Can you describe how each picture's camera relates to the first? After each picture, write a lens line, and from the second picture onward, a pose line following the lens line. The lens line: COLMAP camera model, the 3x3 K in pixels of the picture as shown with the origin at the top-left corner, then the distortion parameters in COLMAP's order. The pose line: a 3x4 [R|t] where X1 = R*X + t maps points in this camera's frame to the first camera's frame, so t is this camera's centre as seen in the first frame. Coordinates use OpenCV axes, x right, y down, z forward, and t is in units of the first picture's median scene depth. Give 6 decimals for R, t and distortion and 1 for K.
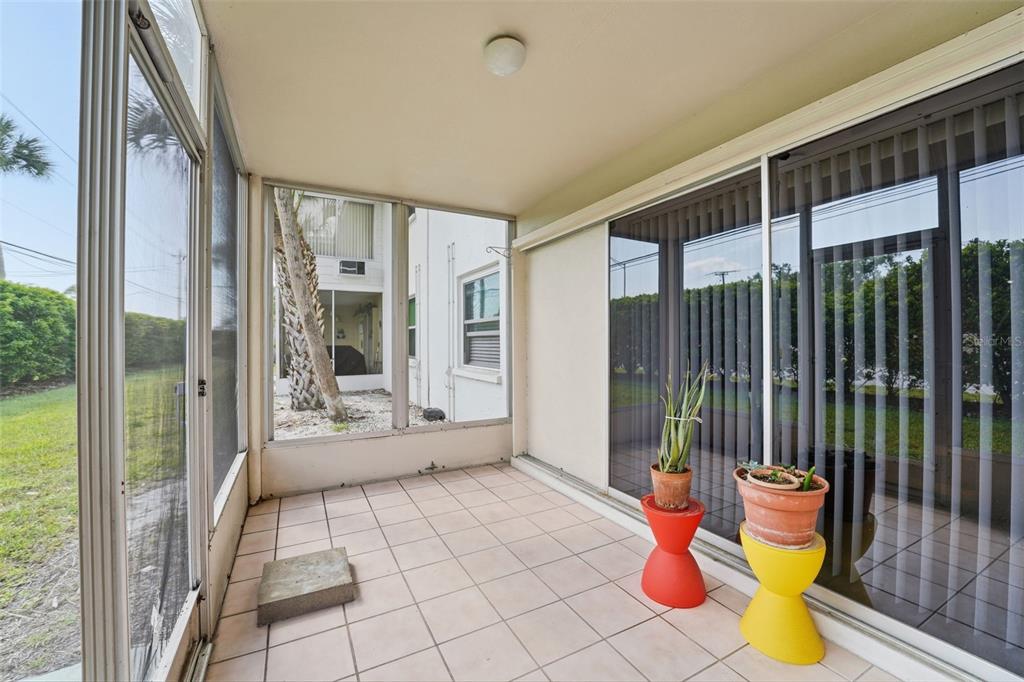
lens RADIAL K [[413.1, 0, 512.0], [0, 413.1, 341.0], [0, 0, 1]] dist [-0.023803, 0.000177]
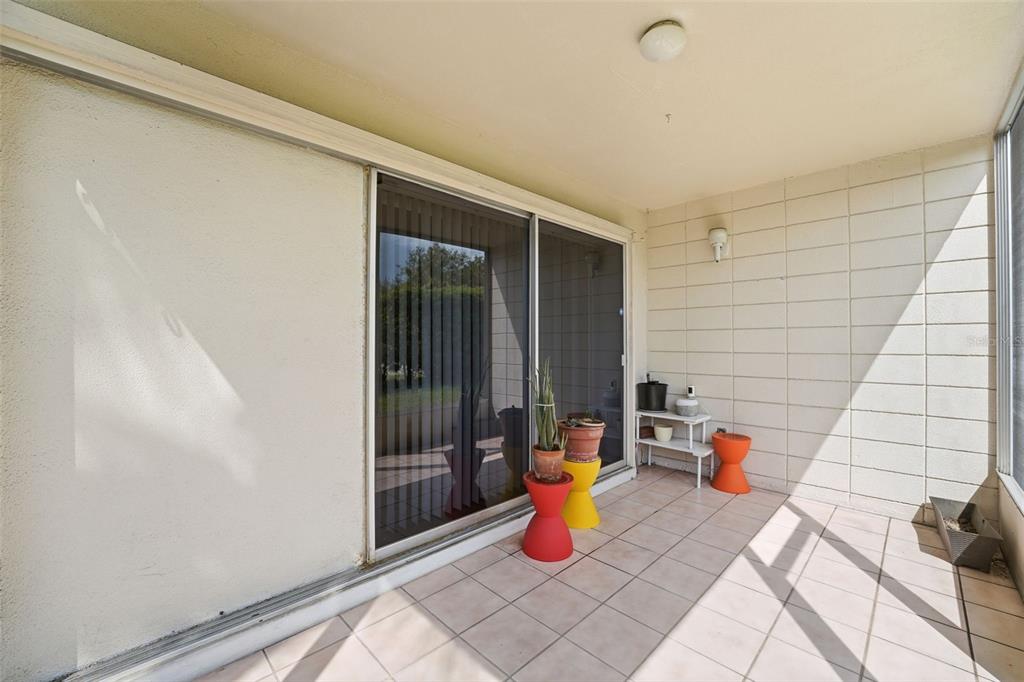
lens RADIAL K [[413.1, 0, 512.0], [0, 413.1, 341.0], [0, 0, 1]] dist [-0.023803, 0.000177]
pose [[-0.285756, 0.004194, 0.958293, -0.421514], [-0.002214, 0.999985, -0.005036, 0.001095], [-0.958300, -0.003560, -0.285743, 0.823307]]
